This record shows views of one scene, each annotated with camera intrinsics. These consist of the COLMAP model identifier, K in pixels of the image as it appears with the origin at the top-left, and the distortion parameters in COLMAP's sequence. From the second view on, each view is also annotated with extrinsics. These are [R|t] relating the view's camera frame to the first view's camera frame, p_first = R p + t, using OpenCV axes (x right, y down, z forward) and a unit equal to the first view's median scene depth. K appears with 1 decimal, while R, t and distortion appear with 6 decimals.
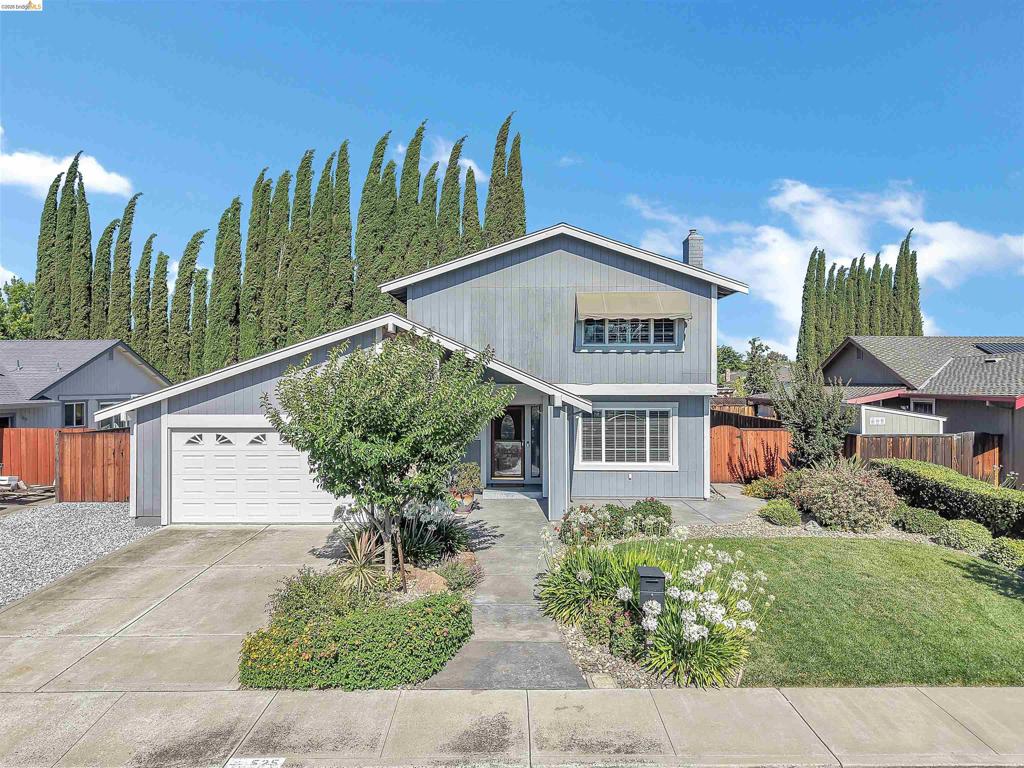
lens RADIAL K [[694.3, 0, 518.4], [0, 694.3, 386.1], [0, 0, 1]] dist [0.010983, -0.008524]
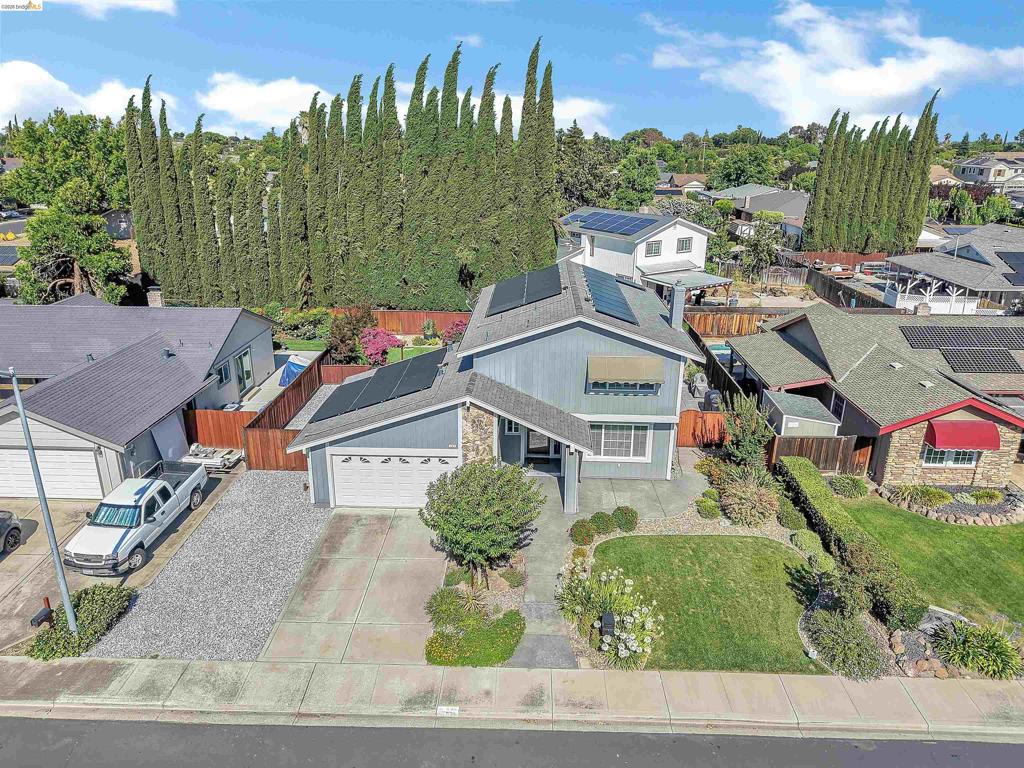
lens RADIAL K [[694.3, 0, 519.2], [0, 694.3, 381.6], [0, 0, 1]] dist [0.010983, -0.008524]
pose [[0.999485, 0.019003, -0.025859, -0.022749], [-0.009645, 0.946453, 0.322698, -0.536445], [0.030607, -0.322283, 0.946149, -0.392808]]
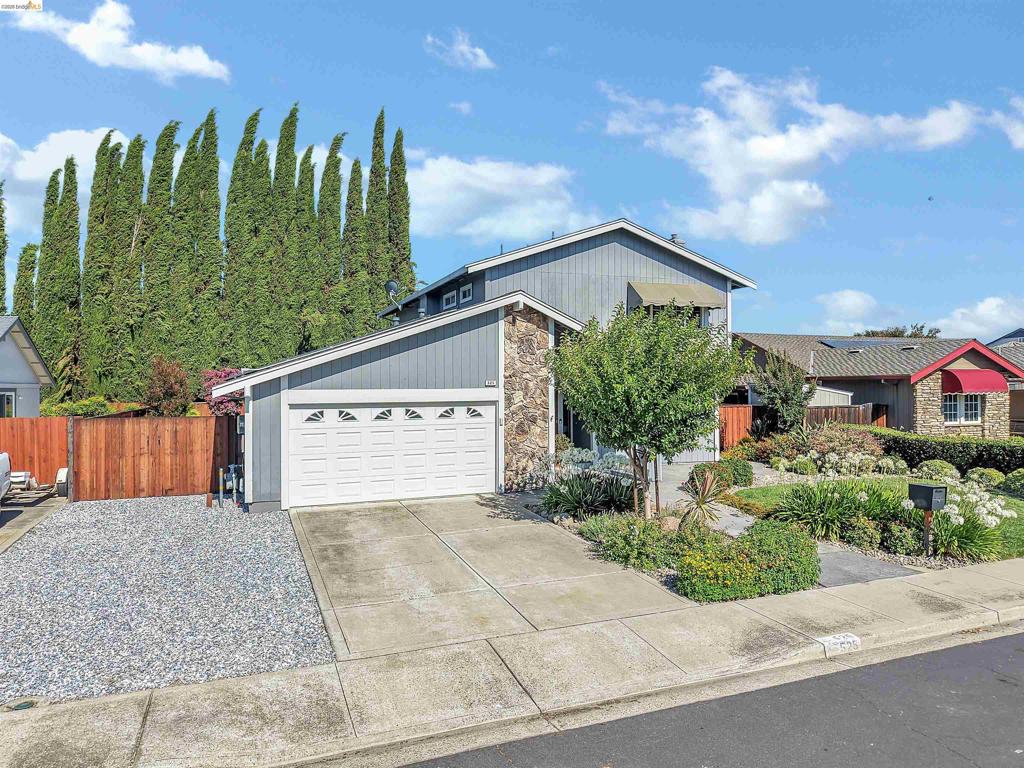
lens RADIAL K [[694.3, 0, 510.6], [0, 694.3, 378.8], [0, 0, 1]] dist [0.010983, -0.008524]
pose [[0.931585, -0.002170, 0.363518, -0.485229], [0.008256, 0.999851, -0.015190, 0.036596], [-0.363431, 0.017152, 0.931463, 0.023887]]
